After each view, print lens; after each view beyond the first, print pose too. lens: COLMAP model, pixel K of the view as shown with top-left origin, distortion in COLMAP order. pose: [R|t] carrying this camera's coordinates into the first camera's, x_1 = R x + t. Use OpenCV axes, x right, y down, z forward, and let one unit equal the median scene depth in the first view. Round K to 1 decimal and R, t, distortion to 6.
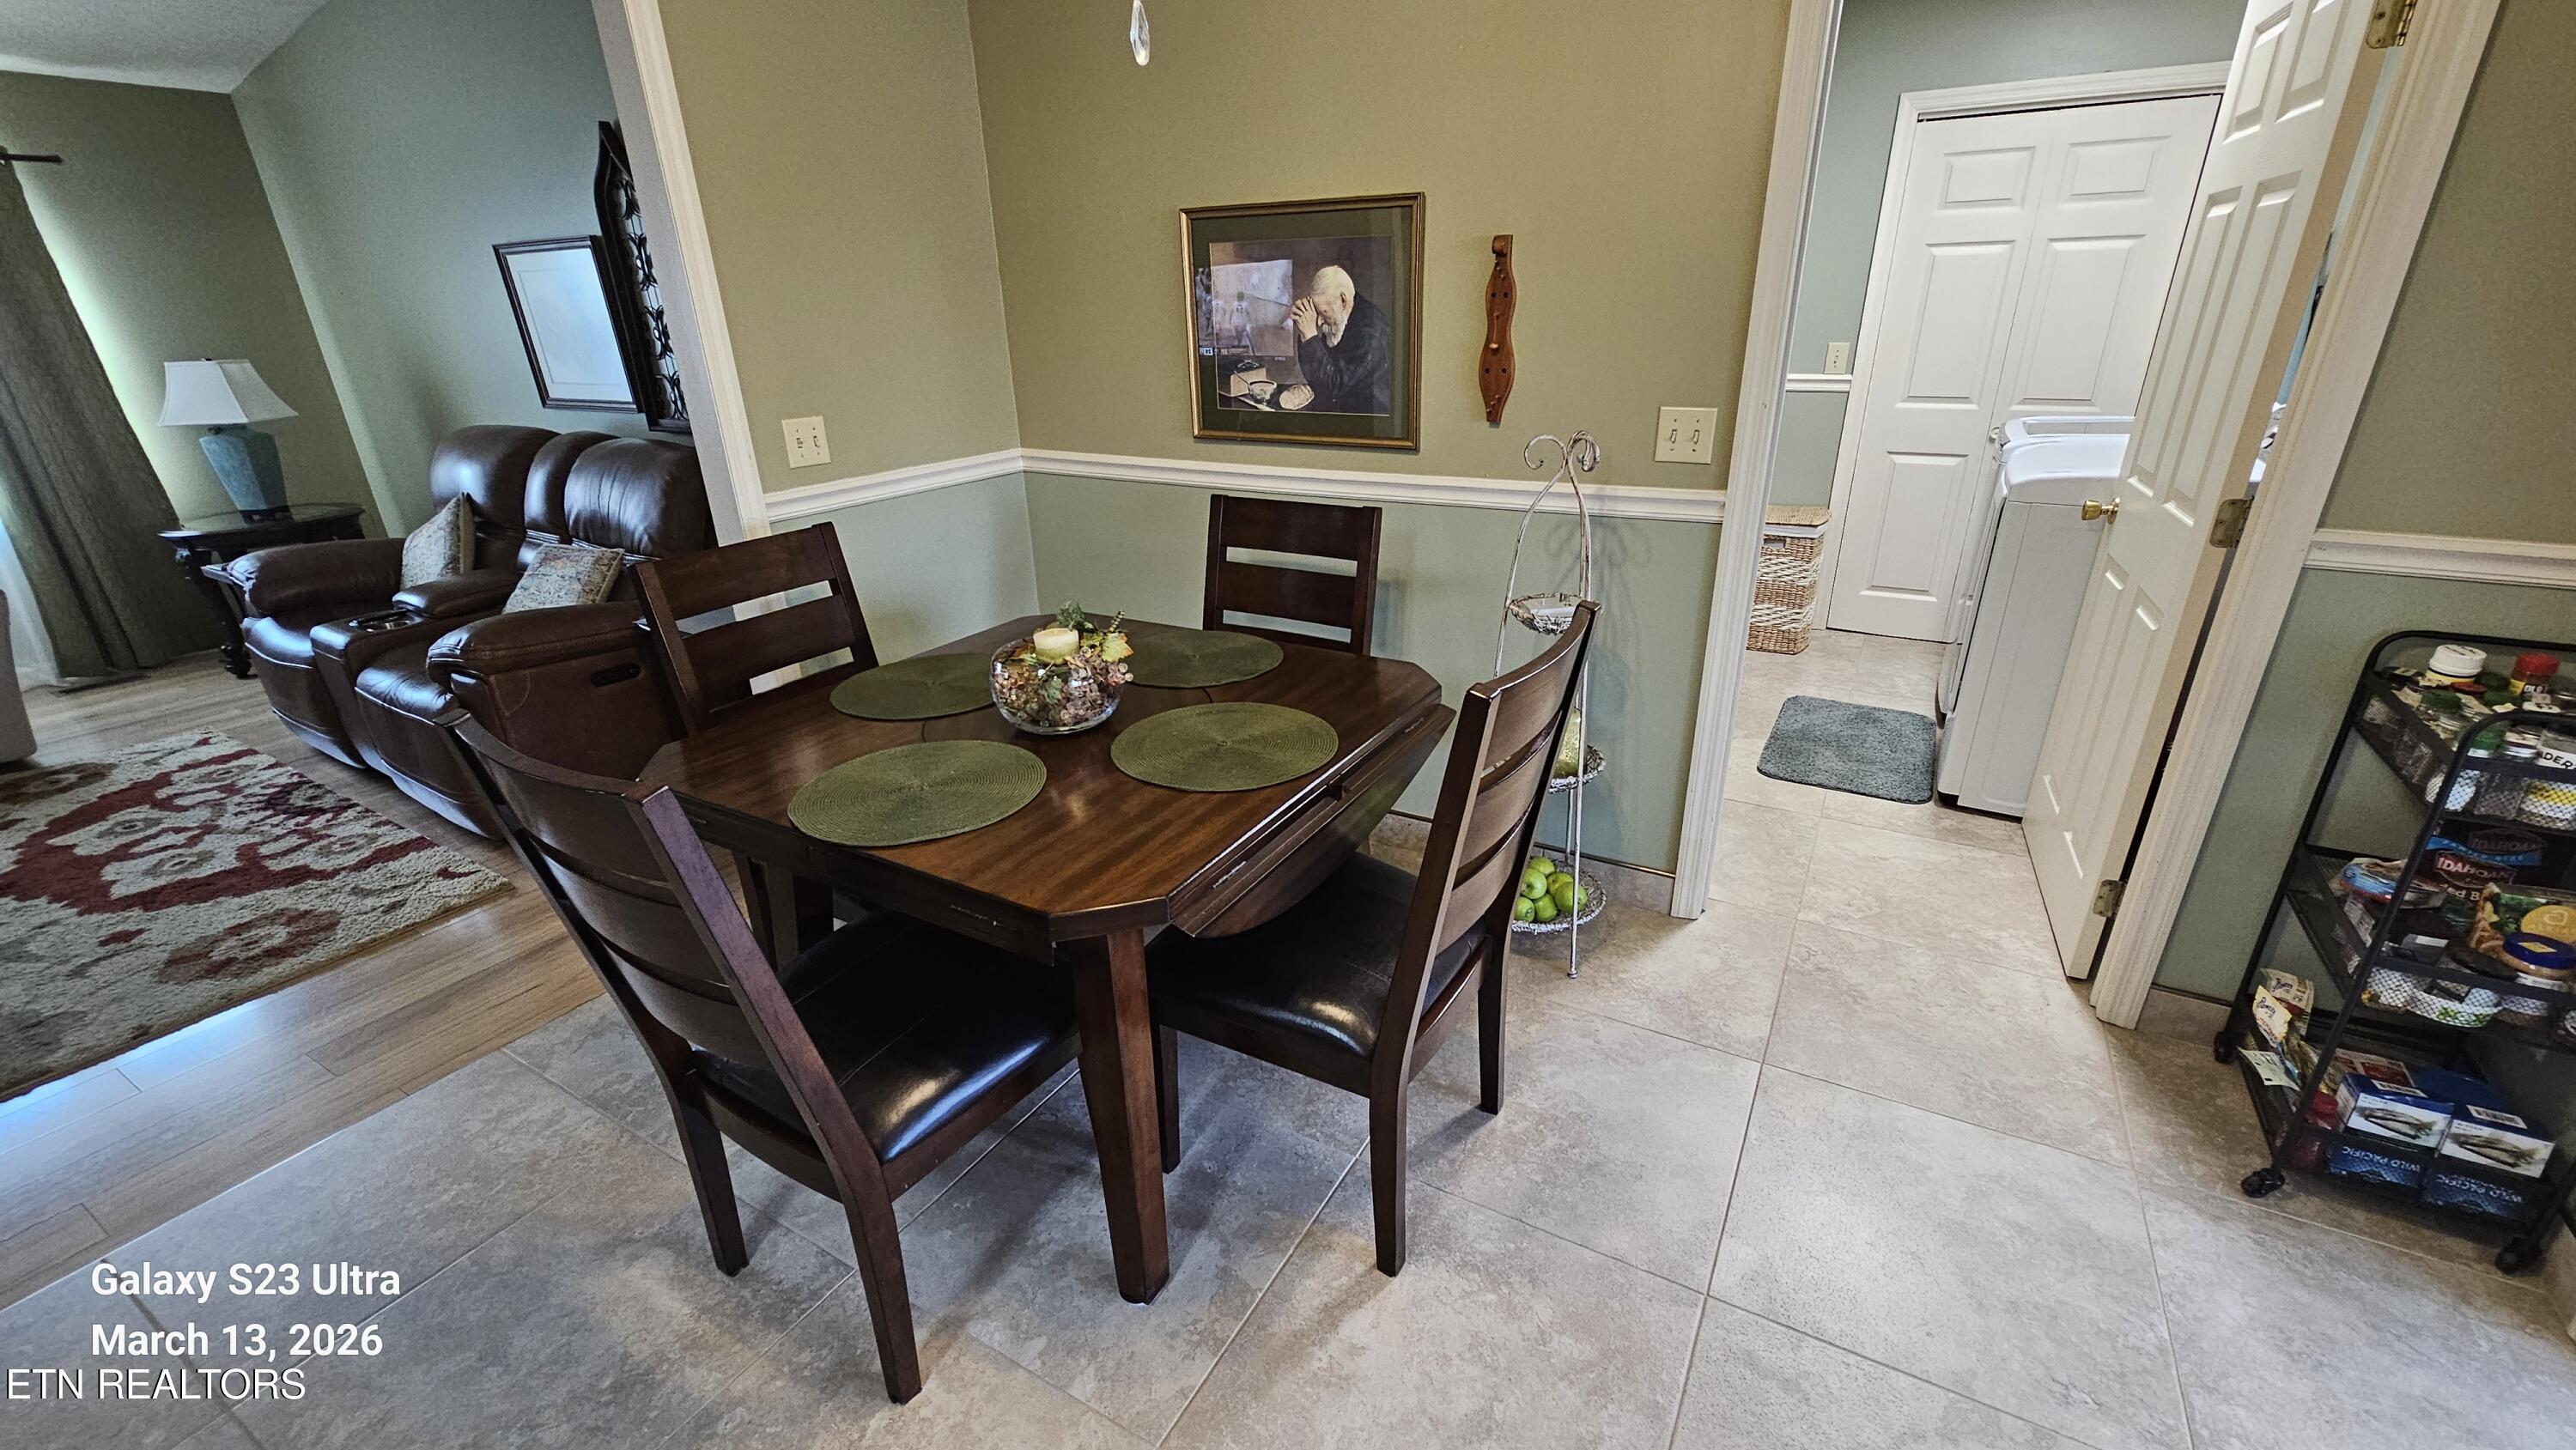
lens RADIAL K [[1060.3, 0, 1300.1], [0, 1060.3, 731.9], [0, 0, 1]] dist [-0.003406, -0.000140]
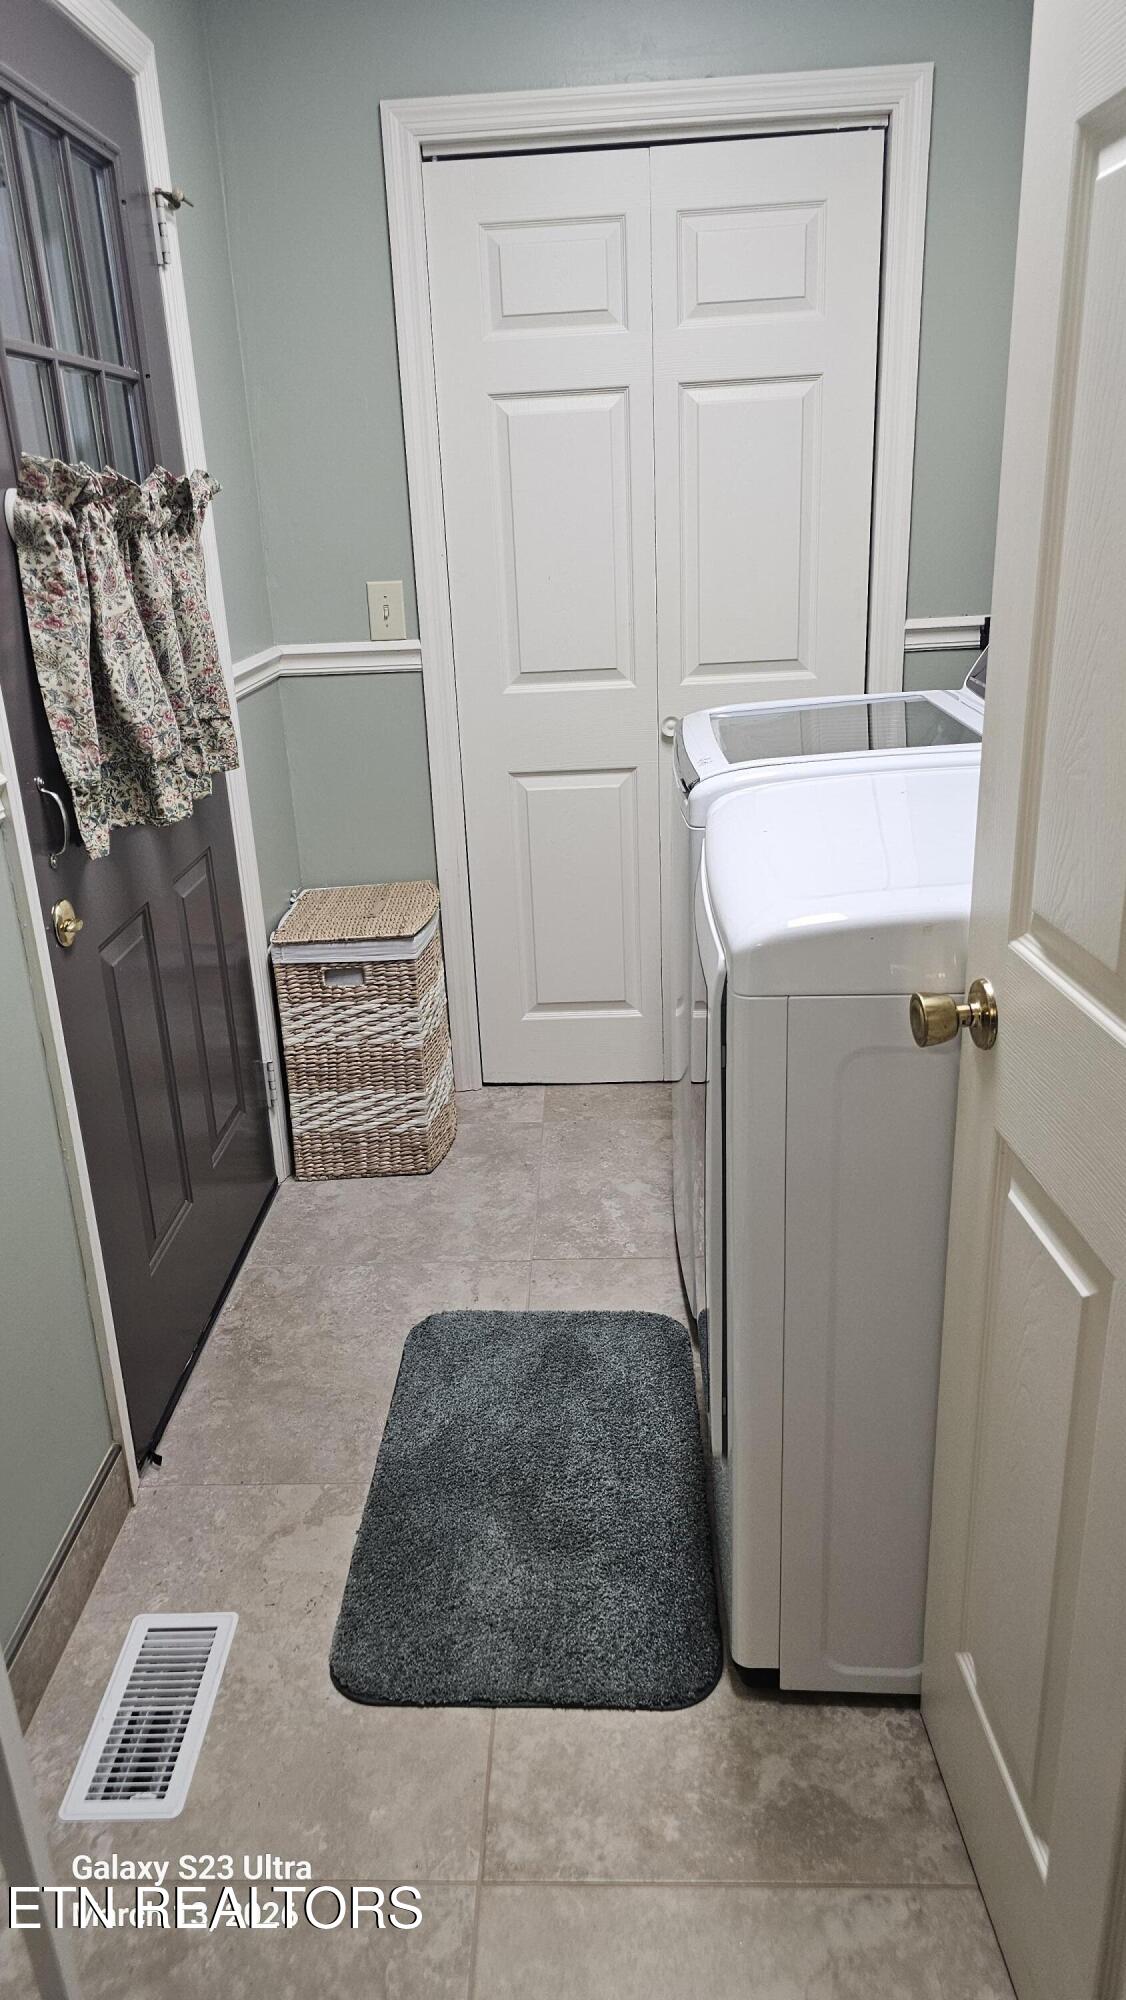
lens RADIAL K [[1377.6, 0, 556.4], [0, 1377.6, 998.1], [0, 0, 1]] dist [0.048542, -0.003505]
pose [[0.881553, -0.180317, 0.436292, 0.274244], [0.206021, 0.978476, -0.011878, -0.154775], [-0.424759, 0.100356, 0.899727, 0.403696]]
